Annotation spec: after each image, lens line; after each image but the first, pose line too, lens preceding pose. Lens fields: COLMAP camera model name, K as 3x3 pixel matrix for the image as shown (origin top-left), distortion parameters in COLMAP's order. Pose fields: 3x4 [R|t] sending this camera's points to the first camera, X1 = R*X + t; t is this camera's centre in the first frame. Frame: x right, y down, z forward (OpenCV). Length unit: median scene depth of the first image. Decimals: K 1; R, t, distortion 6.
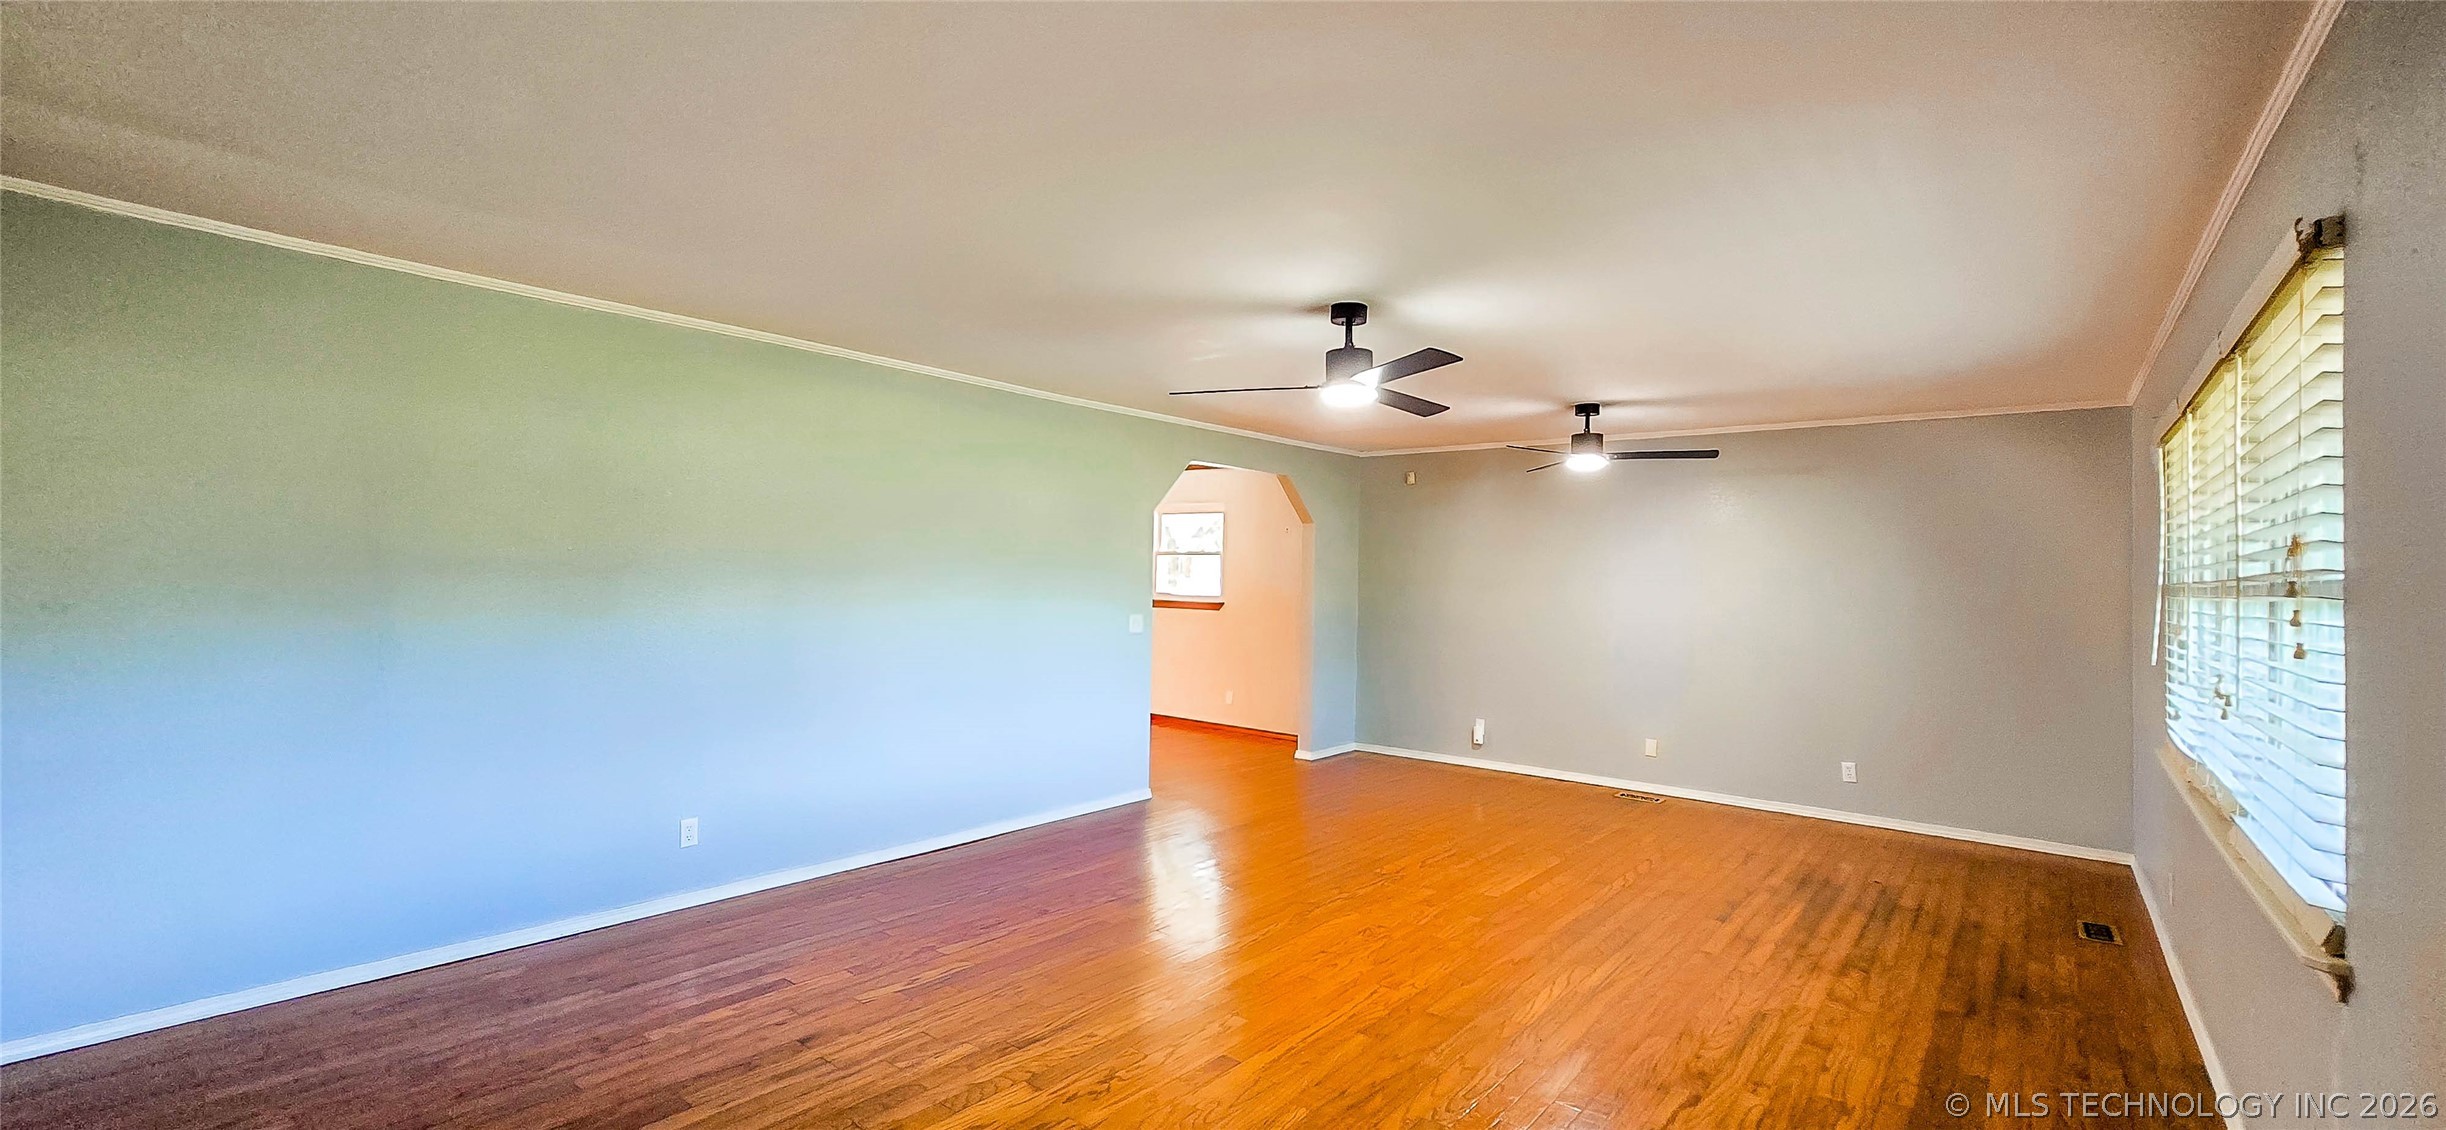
lens RADIAL K [[1000.9, 0, 1221.3], [0, 1000.9, 553.9], [0, 0, 1]] dist [-0.002297, -0.000812]
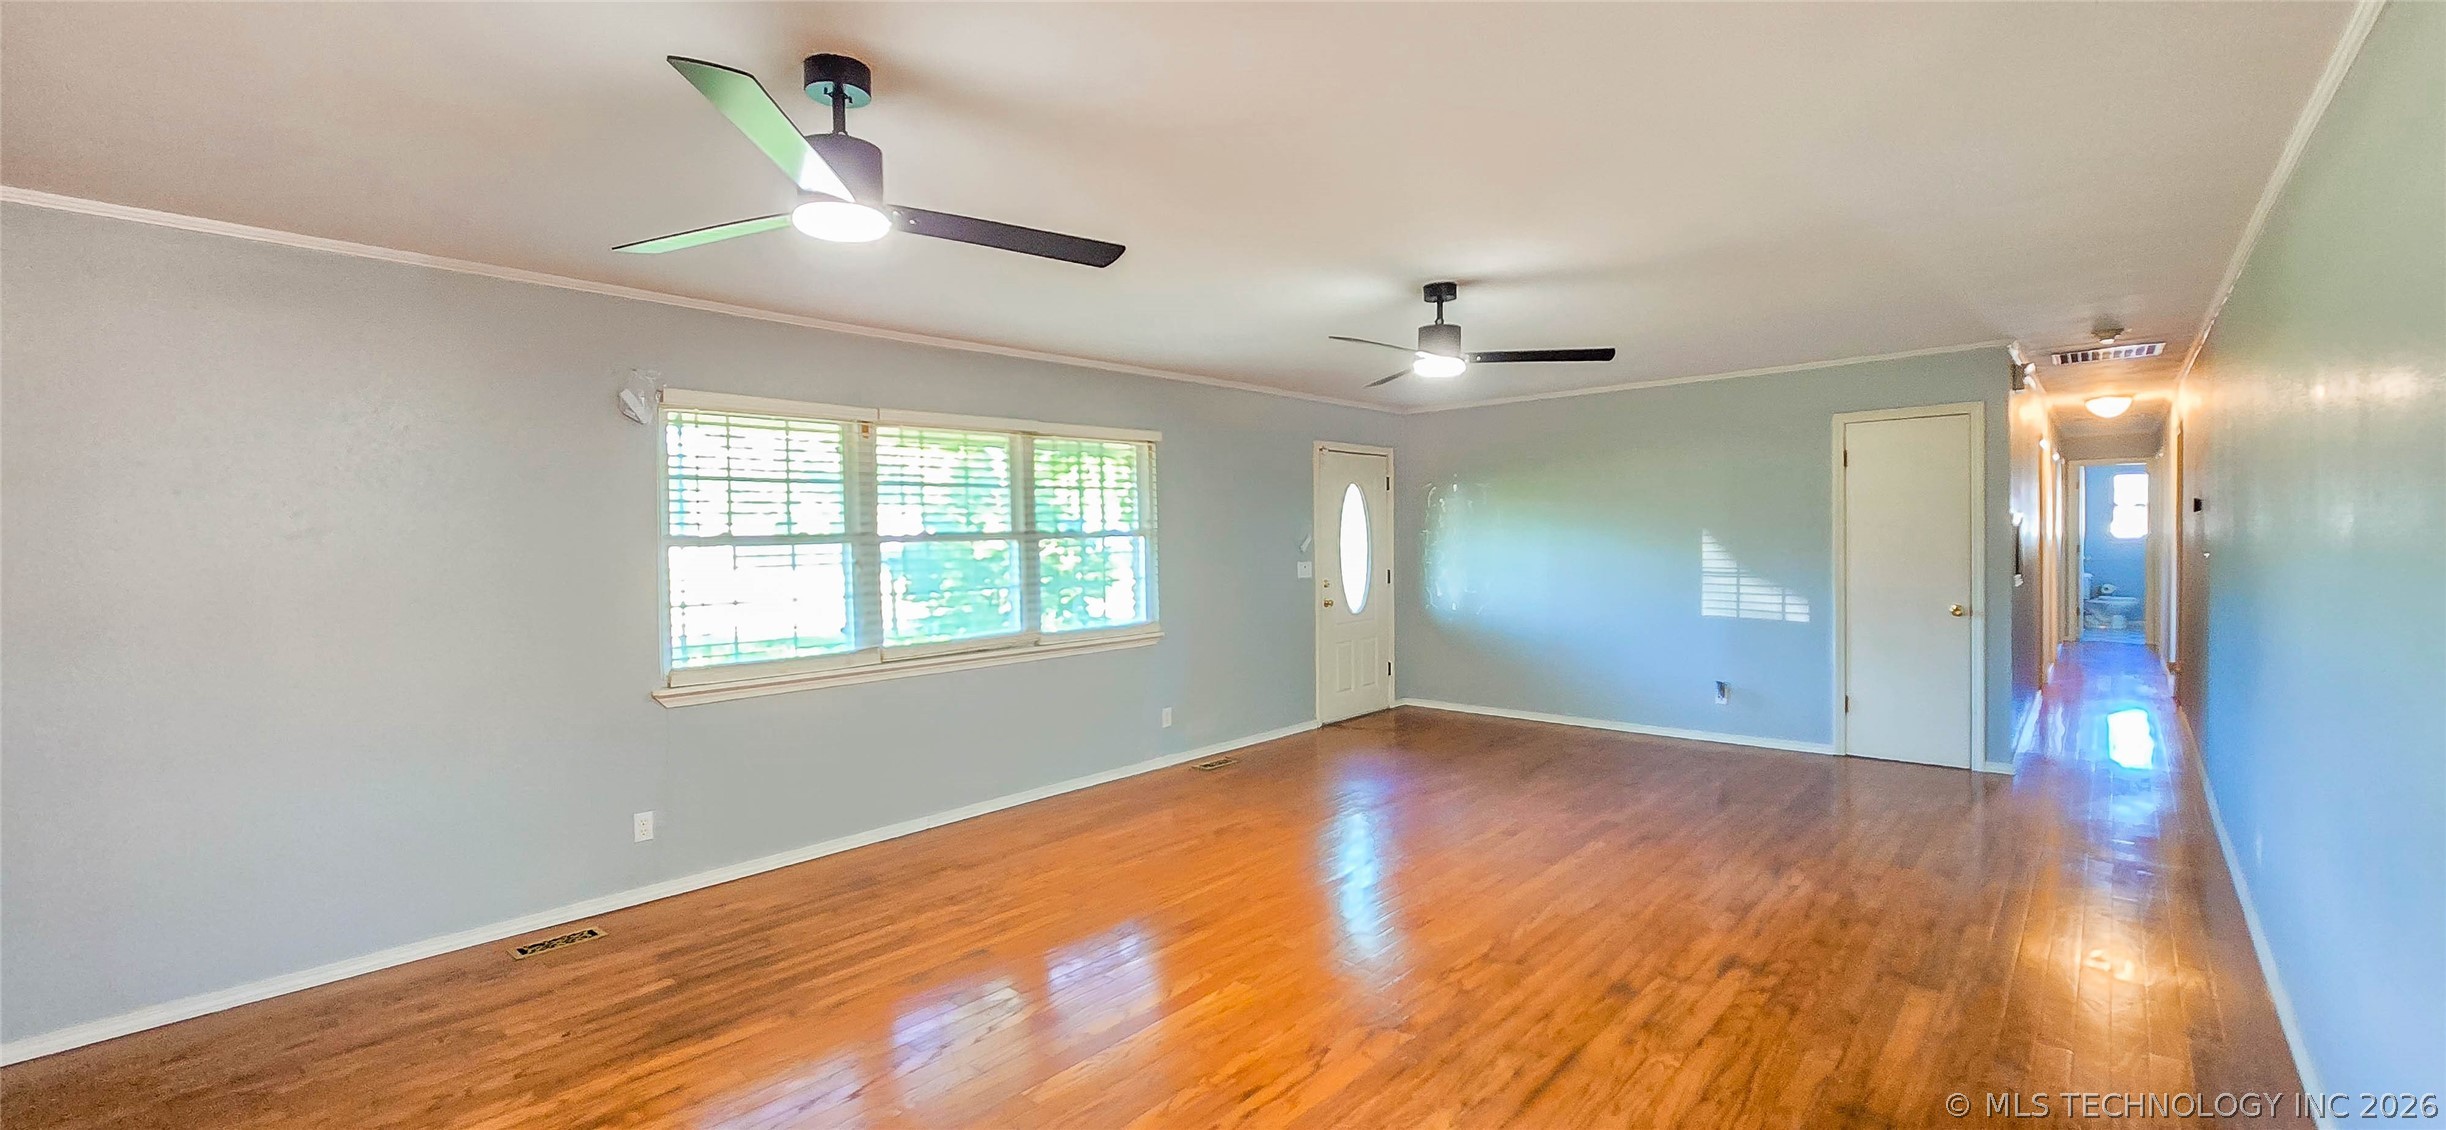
lens RADIAL K [[986.7, 0, 1223.0], [0, 986.7, 565.0], [0, 0, 1]] dist [-0.000094, -0.000198]
pose [[-0.998984, -0.006946, 0.044518, 0.297654], [-0.006481, 0.999923, 0.010592, 0.045742], [-0.044588, 0.010293, -0.998952, 1.966550]]
